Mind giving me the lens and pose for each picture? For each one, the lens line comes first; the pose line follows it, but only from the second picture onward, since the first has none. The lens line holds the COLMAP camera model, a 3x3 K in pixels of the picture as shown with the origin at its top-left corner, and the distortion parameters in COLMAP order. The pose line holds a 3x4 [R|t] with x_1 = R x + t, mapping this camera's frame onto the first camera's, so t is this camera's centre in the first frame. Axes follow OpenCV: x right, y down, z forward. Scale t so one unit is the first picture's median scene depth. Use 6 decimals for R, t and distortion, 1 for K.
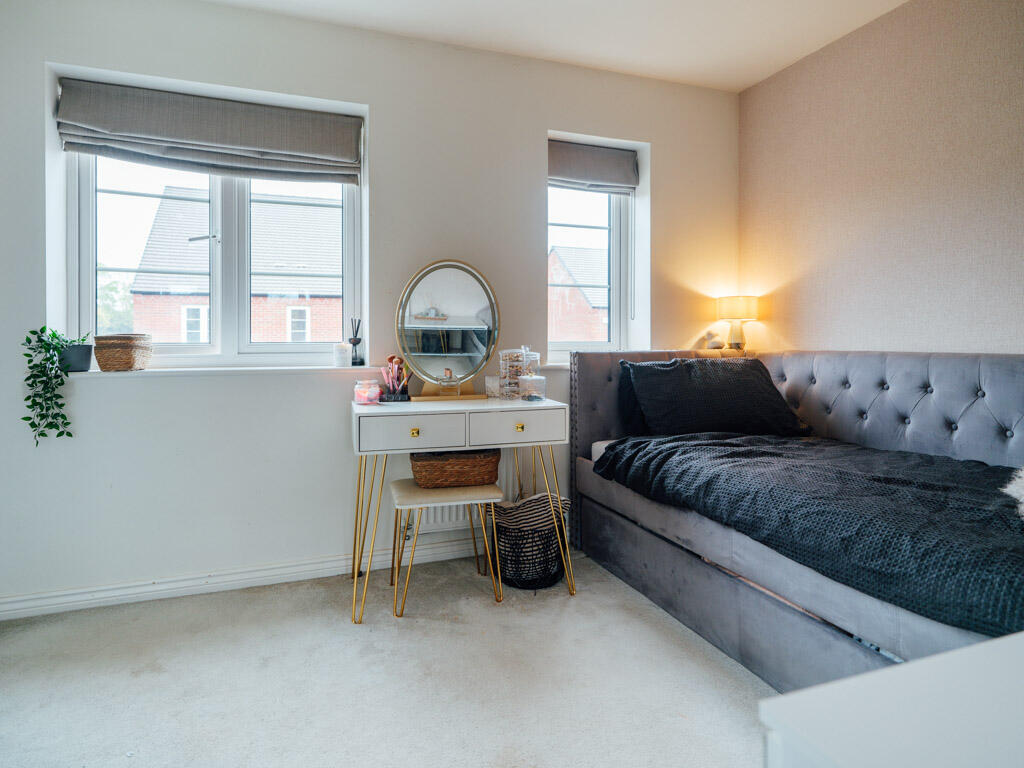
lens RADIAL K [[568.2, 0, 512.0], [0, 568.2, 384.0], [0, 0, 1]] dist [0.005145, 0.000112]
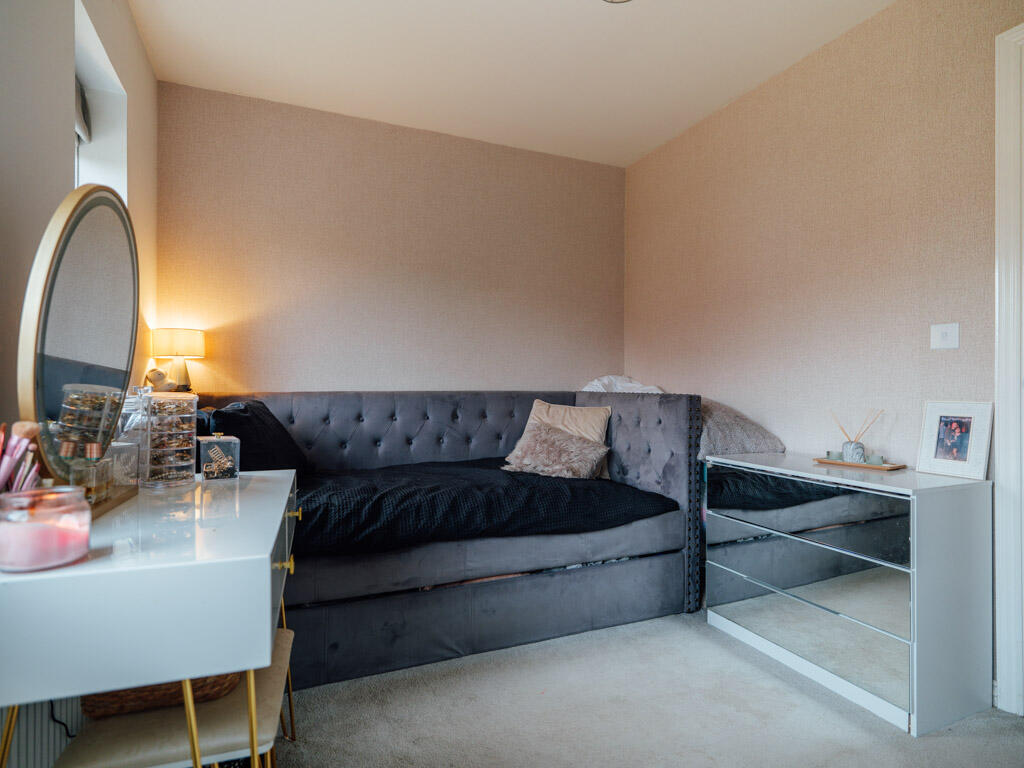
lens RADIAL K [[552.5, 0, 510.0], [0, 552.5, 382.3], [0, 0, 1]] dist [0.002514, 0.000023]
pose [[-0.067358, -0.005122, 0.997716, -0.610898], [0.066557, 0.997736, 0.009616, -0.068346], [-0.995507, 0.067052, -0.066864, 0.758554]]
